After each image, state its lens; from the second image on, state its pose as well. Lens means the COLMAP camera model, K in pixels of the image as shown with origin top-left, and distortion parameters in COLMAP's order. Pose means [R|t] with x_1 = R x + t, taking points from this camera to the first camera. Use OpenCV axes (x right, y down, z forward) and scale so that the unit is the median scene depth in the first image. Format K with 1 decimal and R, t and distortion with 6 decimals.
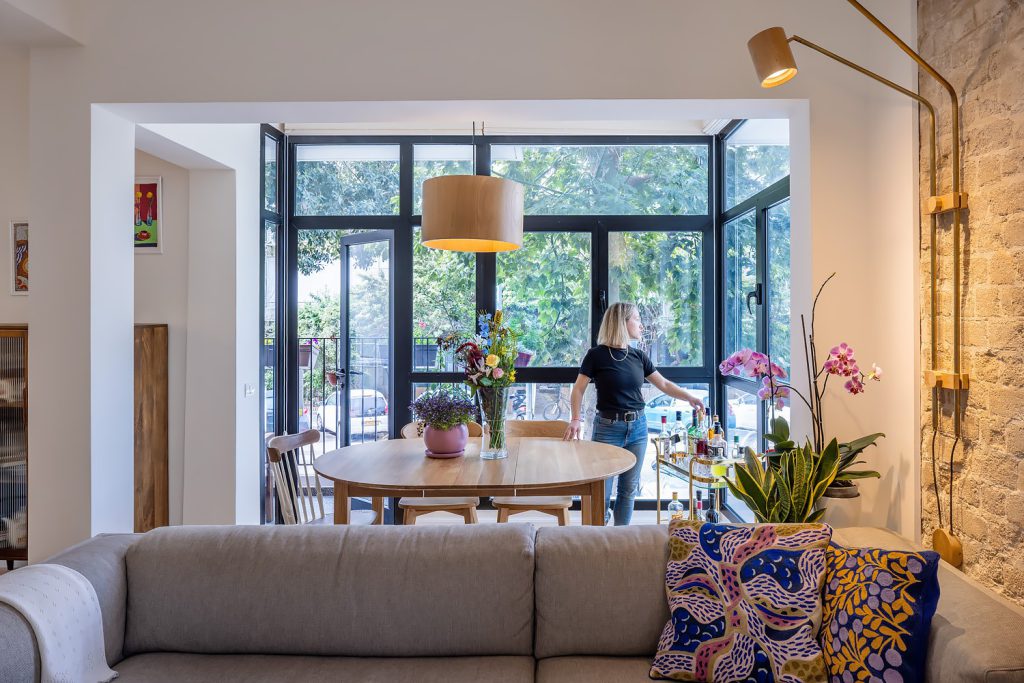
lens RADIAL K [[700.7, 0, 543.3], [0, 700.7, 311.3], [0, 0, 1]] dist [-0.009447, -0.001884]
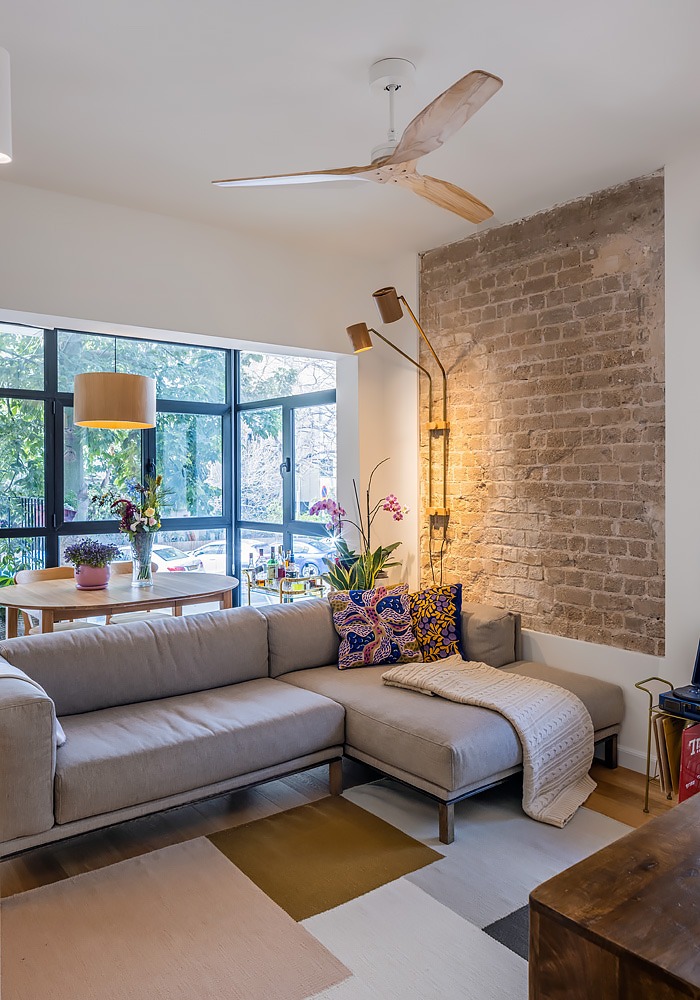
lens RADIAL K [[708.7, 0, 341.3], [0, 708.7, 477.9], [0, 0, 1]] dist [0.001393, -0.004942]
pose [[0.794408, -0.000007, 0.607385, -0.964398], [-0.005962, 0.999952, 0.007809, -0.016251], [-0.607355, -0.009825, 0.794370, -0.509001]]
